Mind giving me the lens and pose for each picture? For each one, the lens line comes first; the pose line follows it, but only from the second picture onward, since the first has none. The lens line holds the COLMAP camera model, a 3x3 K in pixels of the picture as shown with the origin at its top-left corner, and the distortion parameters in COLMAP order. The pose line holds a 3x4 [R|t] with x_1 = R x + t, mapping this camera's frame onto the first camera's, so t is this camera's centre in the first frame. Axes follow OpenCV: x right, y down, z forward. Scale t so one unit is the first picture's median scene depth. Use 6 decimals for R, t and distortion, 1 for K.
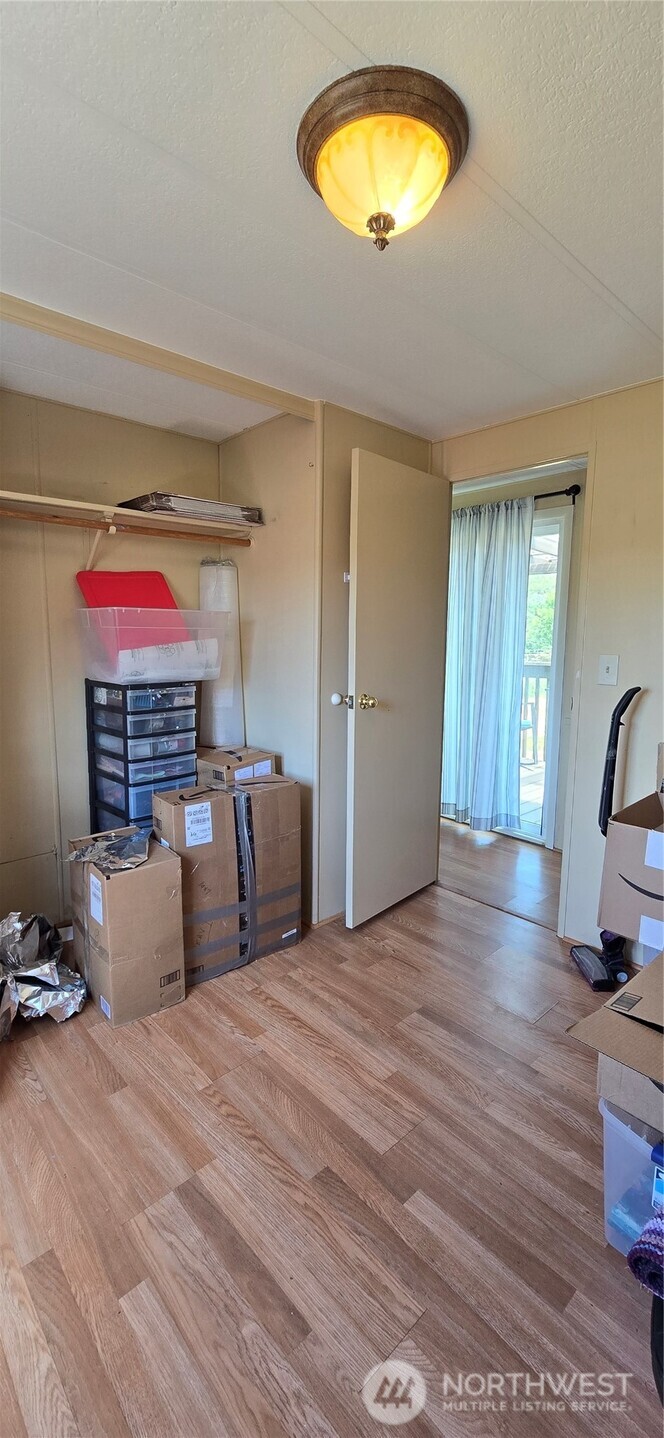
lens RADIAL K [[588.6, 0, 331.2], [0, 588.6, 717.9], [0, 0, 1]] dist [-0.000248, 0.000000]
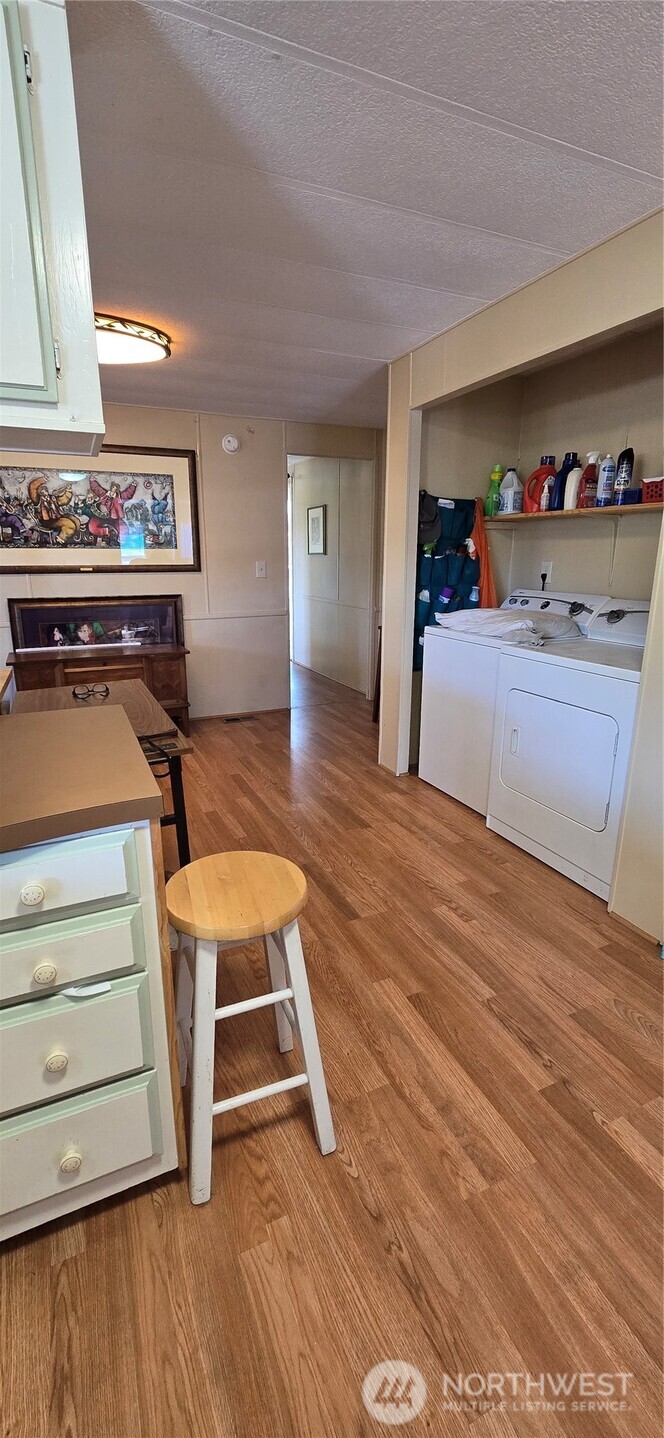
lens RADIAL K [[588.6, 0, 328.2], [0, 588.6, 716.8], [0, 0, 1]] dist [-0.000248, 0.000000]
pose [[-0.948365, -0.097751, 0.301742, -0.063892], [0.033017, 0.915733, 0.400429, -0.193335], [-0.315457, 0.389715, -0.865222, 1.502530]]
